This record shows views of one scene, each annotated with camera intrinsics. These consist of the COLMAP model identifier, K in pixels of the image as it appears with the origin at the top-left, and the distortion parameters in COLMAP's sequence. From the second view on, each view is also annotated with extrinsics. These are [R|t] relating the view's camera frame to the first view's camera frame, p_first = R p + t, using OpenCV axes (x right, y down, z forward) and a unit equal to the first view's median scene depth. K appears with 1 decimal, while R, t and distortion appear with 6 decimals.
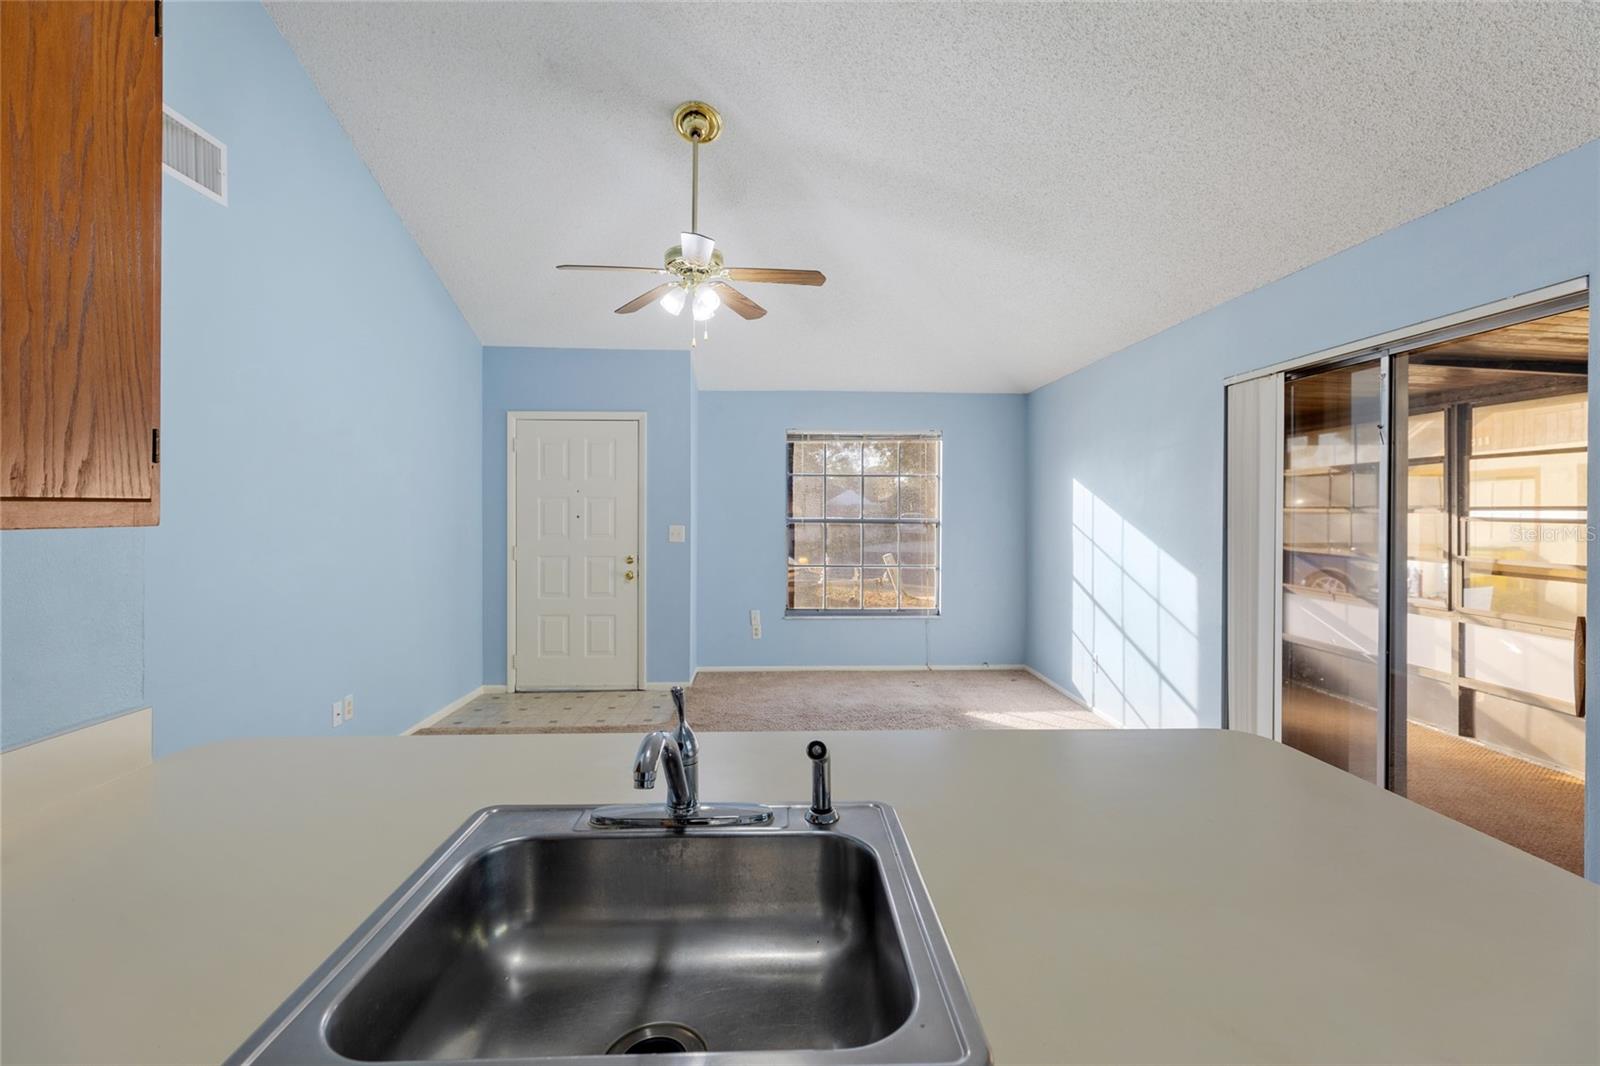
lens RADIAL K [[717.2, 0, 810.7], [0, 717.2, 519.6], [0, 0, 1]] dist [-0.007202, 0.002470]
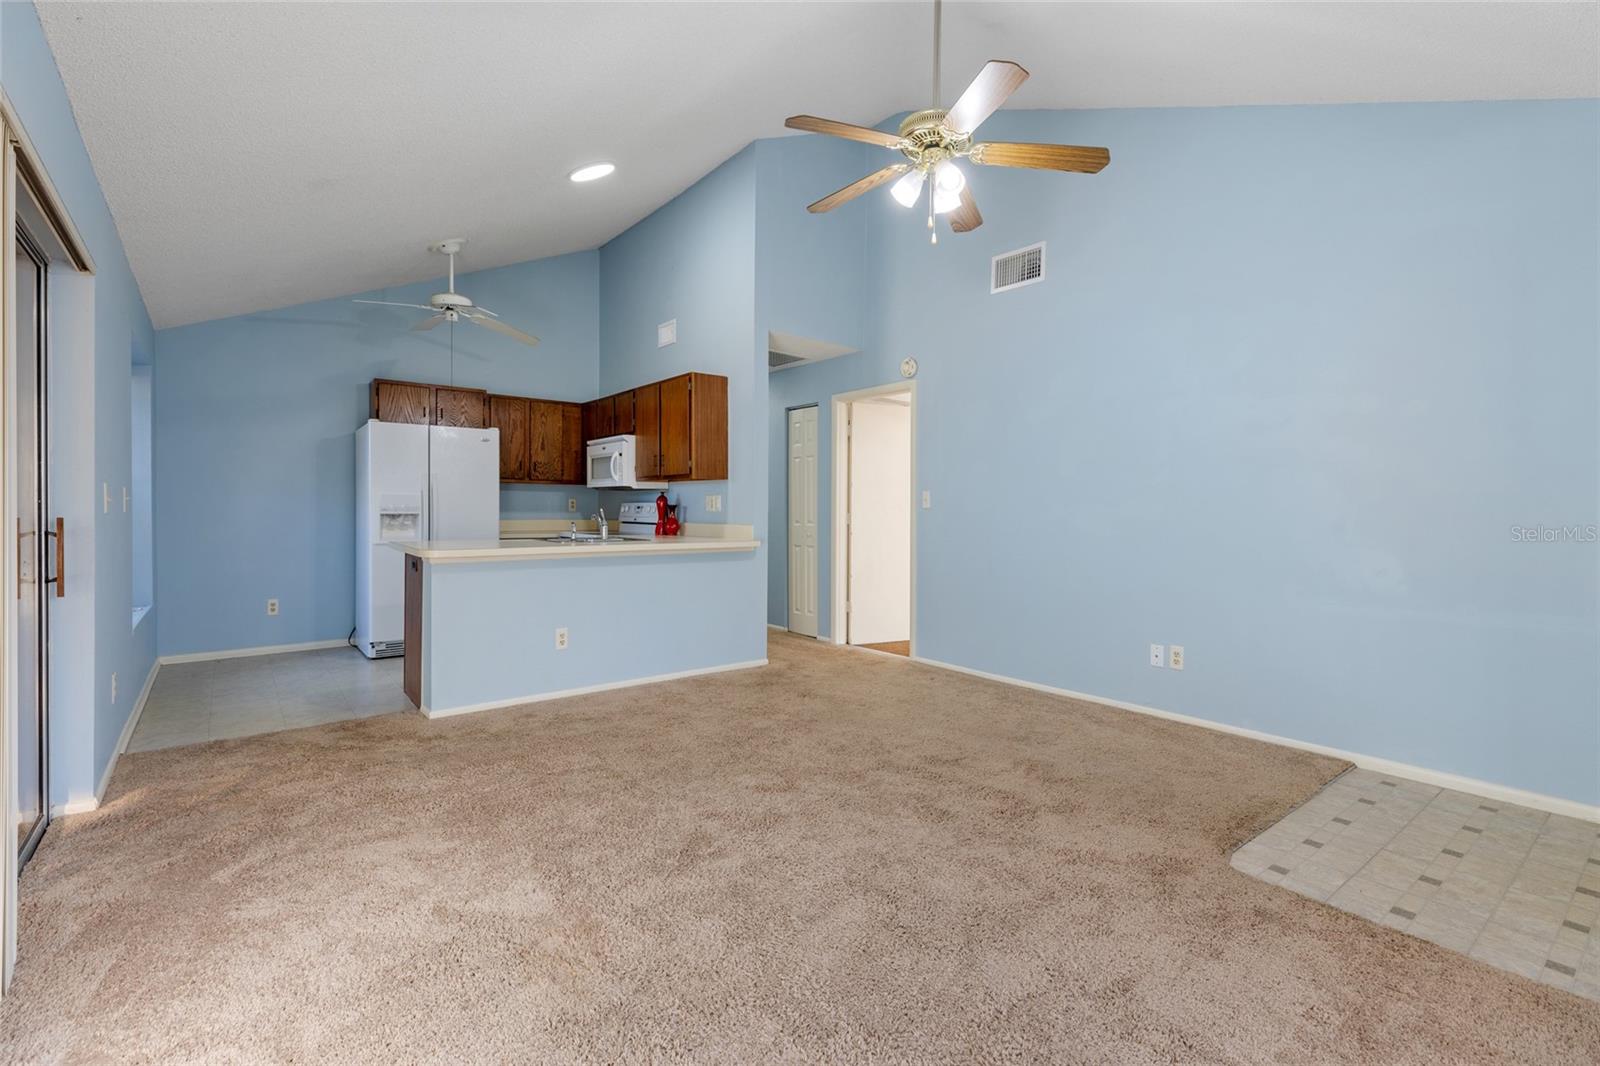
lens RADIAL K [[717.2, 0, 806.0], [0, 717.2, 510.9], [0, 0, 1]] dist [-0.007202, 0.002470]
pose [[-0.811486, -0.006468, -0.584336, 0.272702], [-0.016182, 0.999804, 0.011406, 0.031533], [0.584148, 0.018711, -0.811431, 1.040337]]
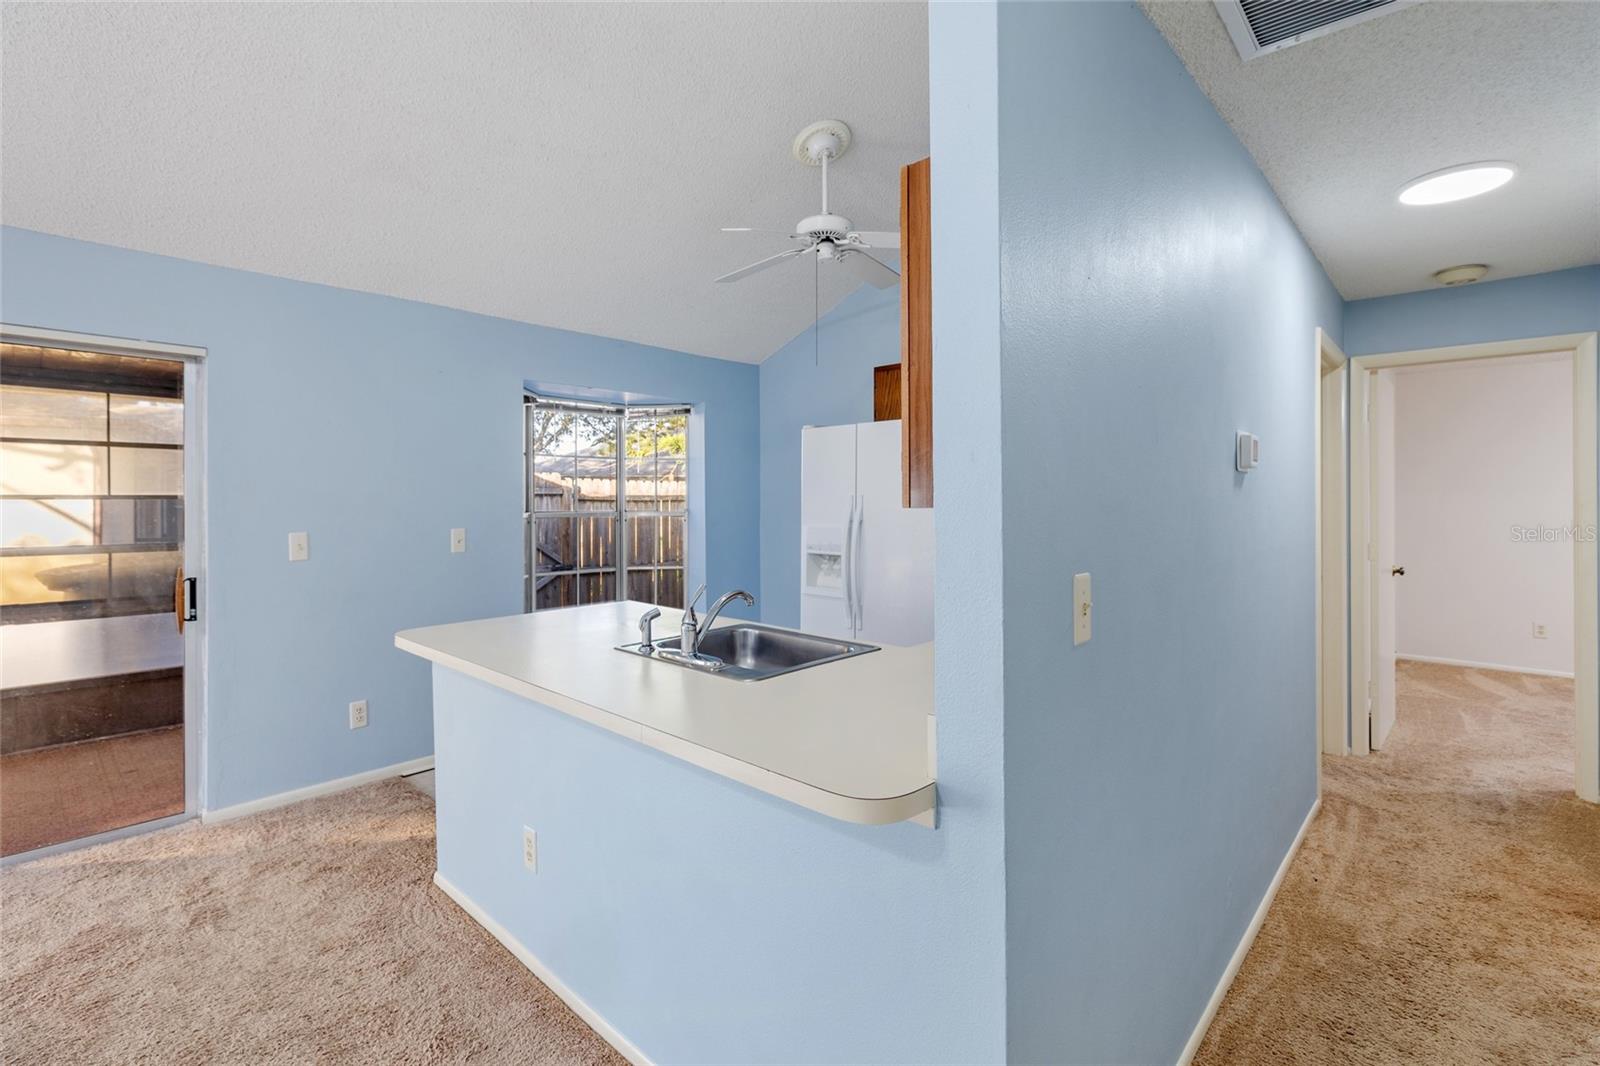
lens RADIAL K [[717.2, 0, 813.3], [0, 717.2, 505.4], [0, 0, 1]] dist [-0.007202, 0.002470]
pose [[-0.697417, -0.004801, 0.716649, -0.347486], [0.010216, 0.999809, 0.016639, -0.004019], [-0.716593, 0.018926, -0.697235, 0.411062]]
